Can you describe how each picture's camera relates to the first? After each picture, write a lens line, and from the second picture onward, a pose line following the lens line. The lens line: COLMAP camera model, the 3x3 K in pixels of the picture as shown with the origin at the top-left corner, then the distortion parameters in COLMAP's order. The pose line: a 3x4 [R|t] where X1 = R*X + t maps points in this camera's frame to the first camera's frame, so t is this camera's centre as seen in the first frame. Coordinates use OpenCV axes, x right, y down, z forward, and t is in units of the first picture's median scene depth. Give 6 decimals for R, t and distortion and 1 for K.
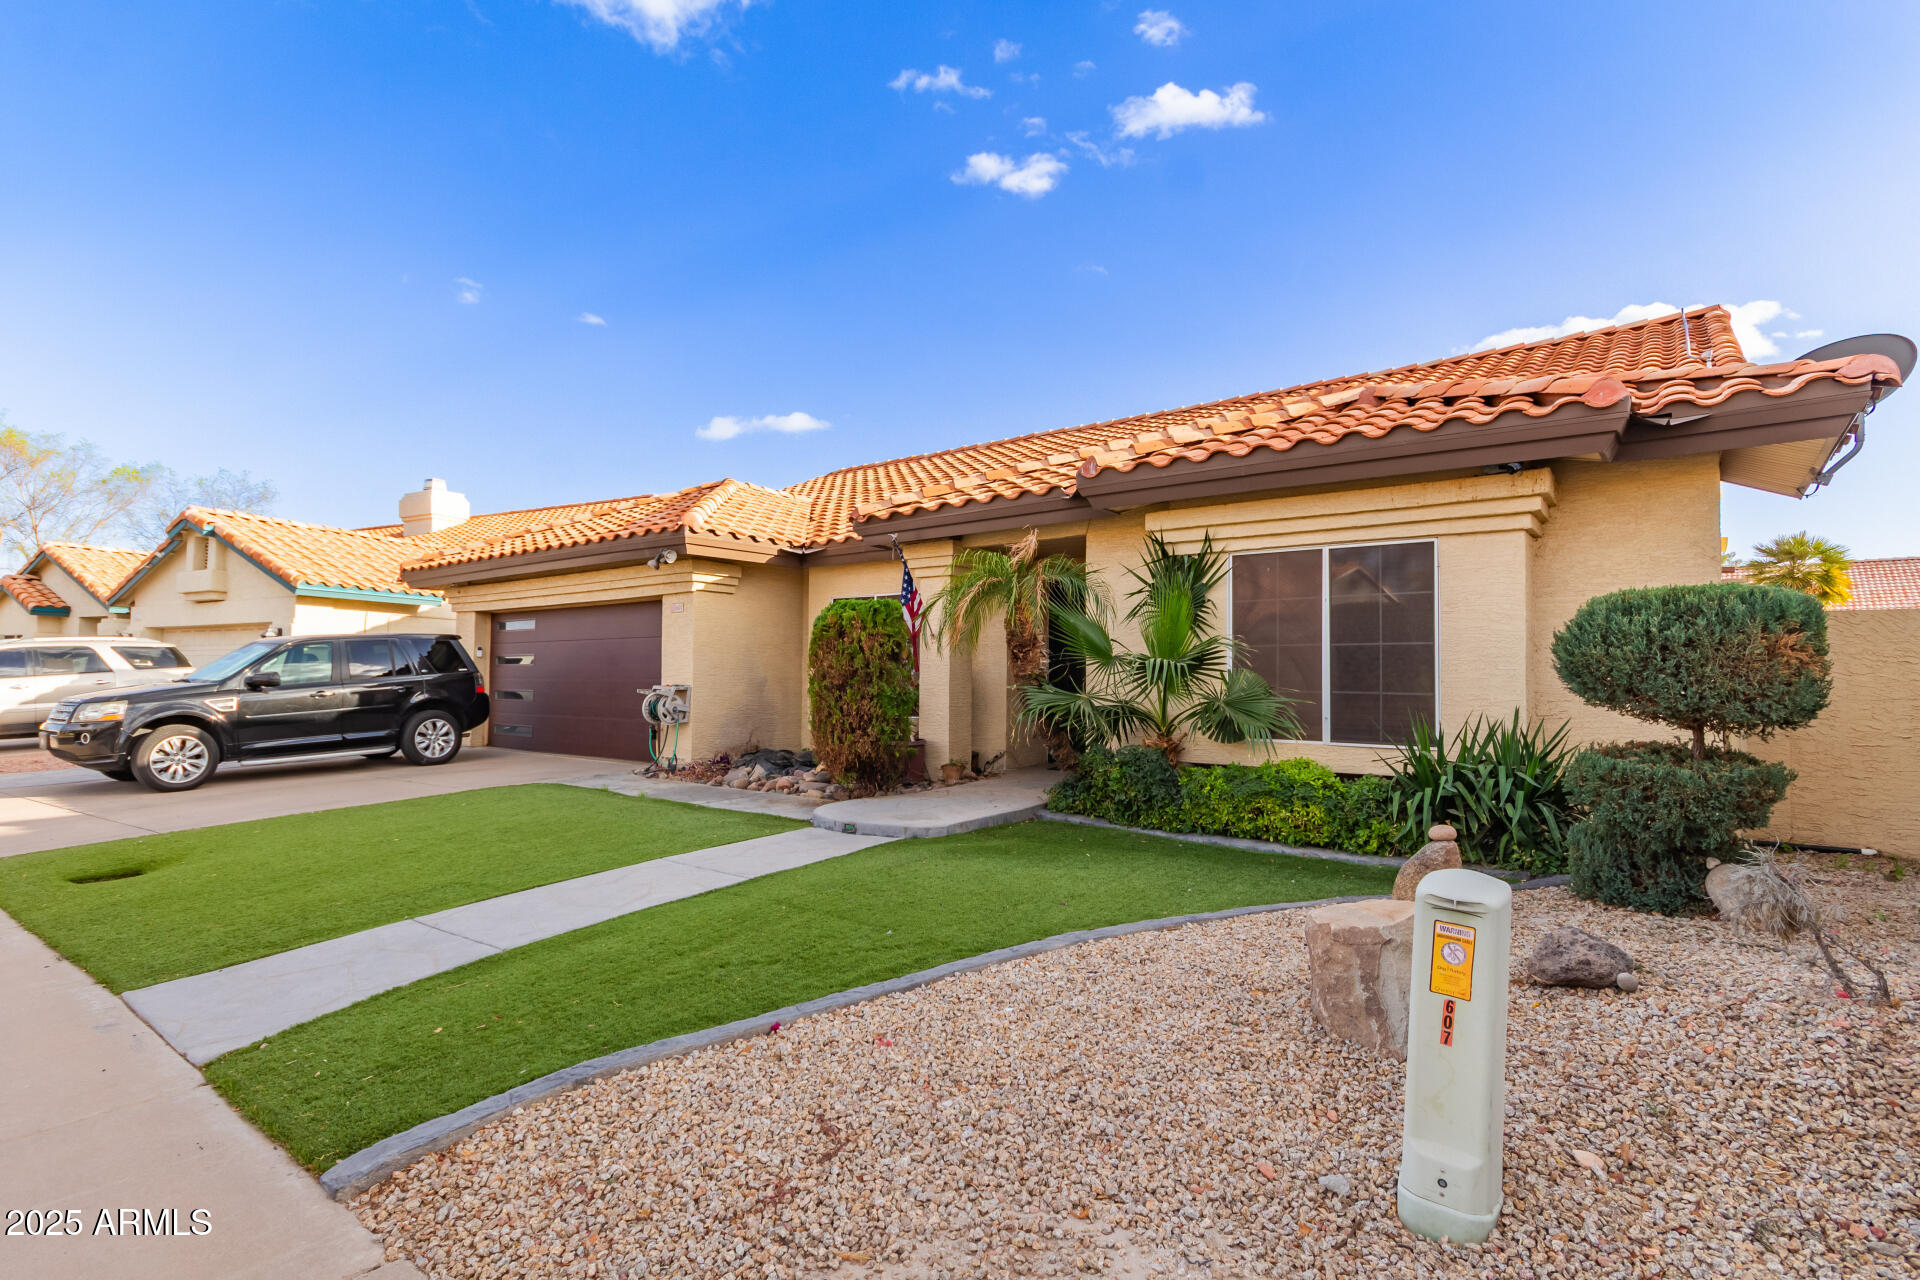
lens RADIAL K [[926.3, 0, 958.7], [0, 926.3, 671.2], [0, 0, 1]] dist [-0.000357, 0.000184]
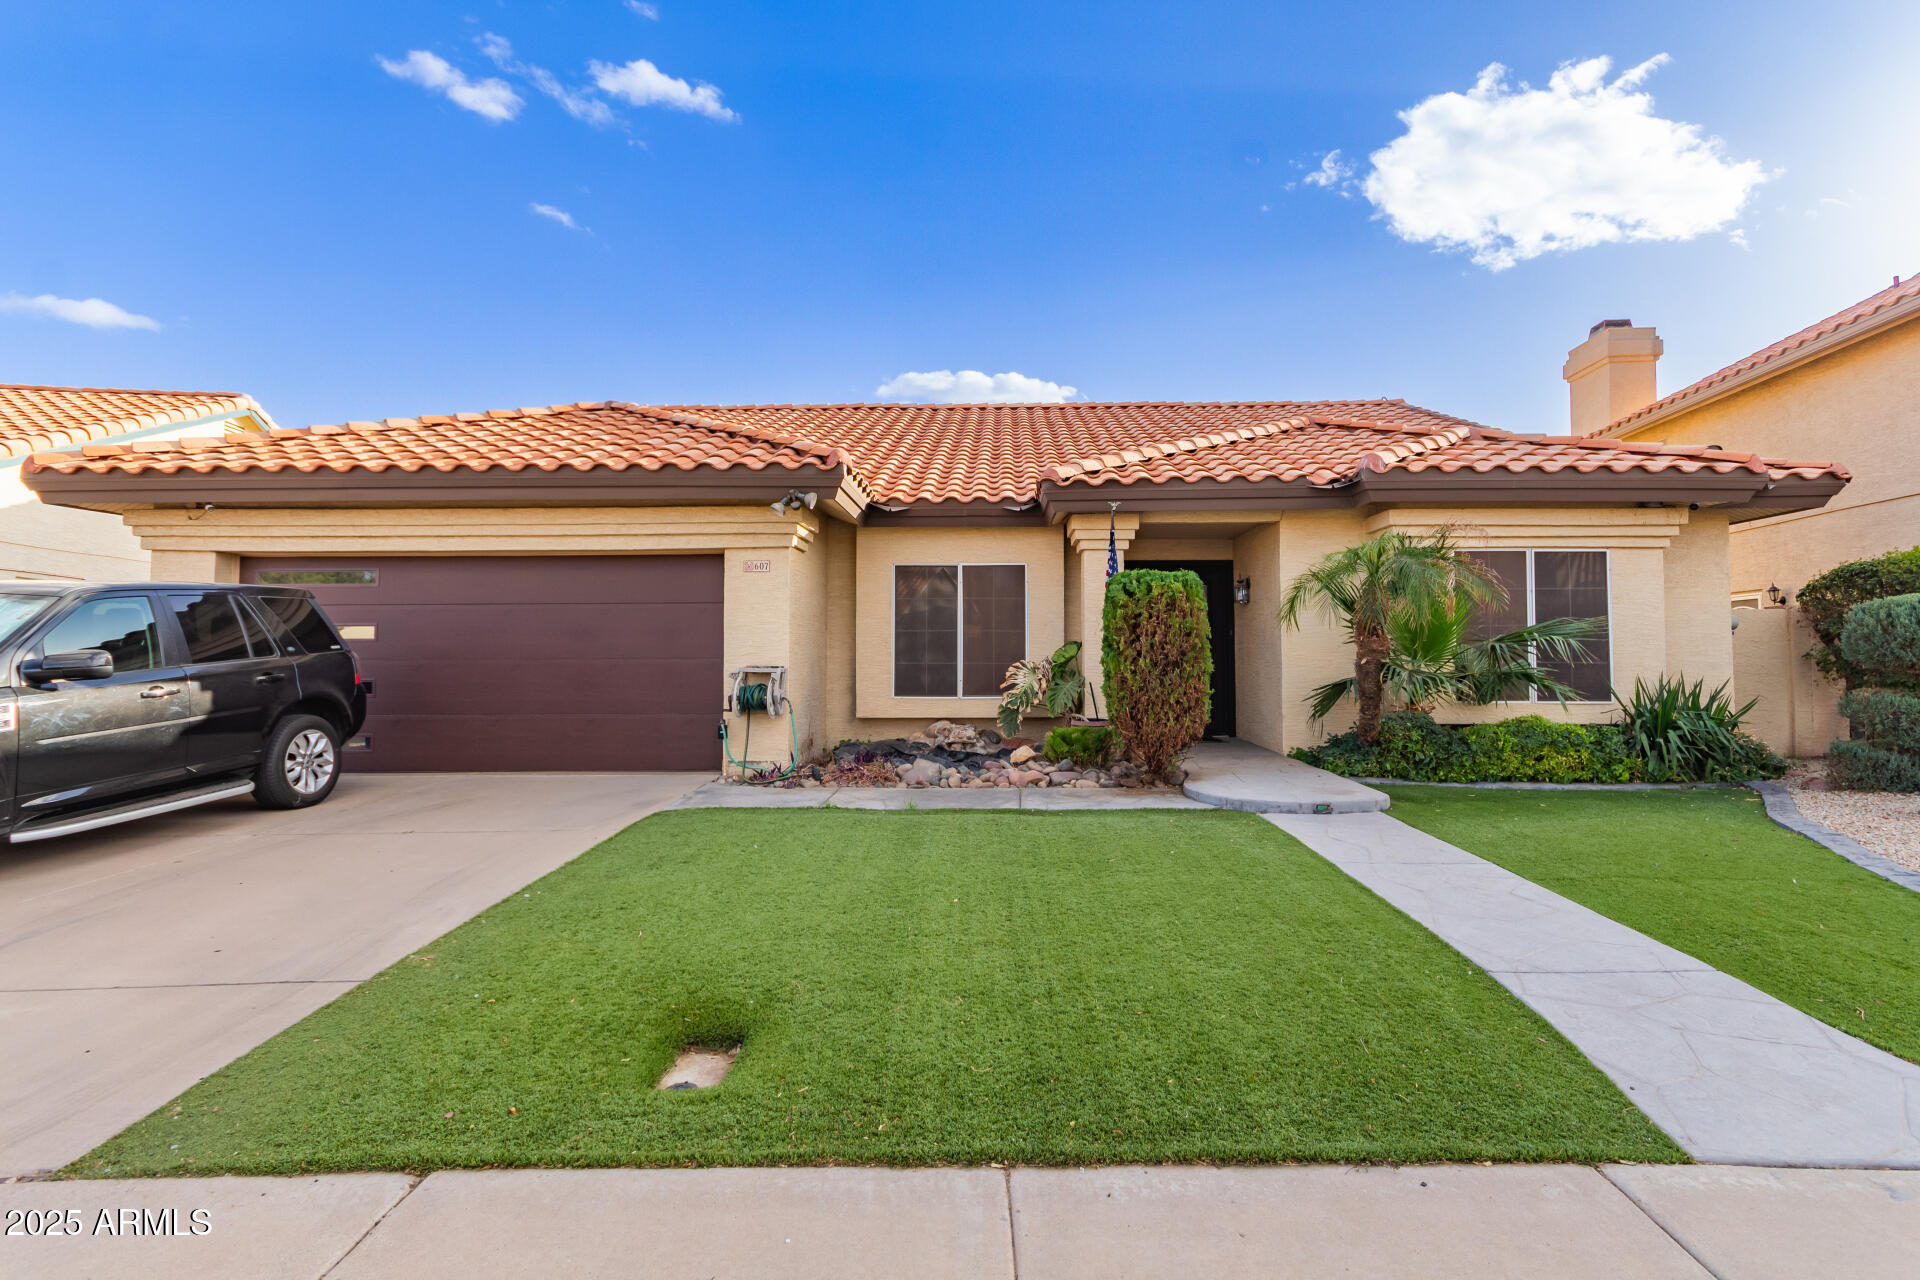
lens RADIAL K [[894.7, 0, 968.5], [0, 894.7, 640.1], [0, 0, 1]] dist [0.003216, 0.001264]
pose [[0.798235, 0.004696, 0.602328, -0.648814], [0.003149, 0.999923, -0.011970, 0.002412], [-0.602338, 0.011451, 0.798159, 0.317310]]
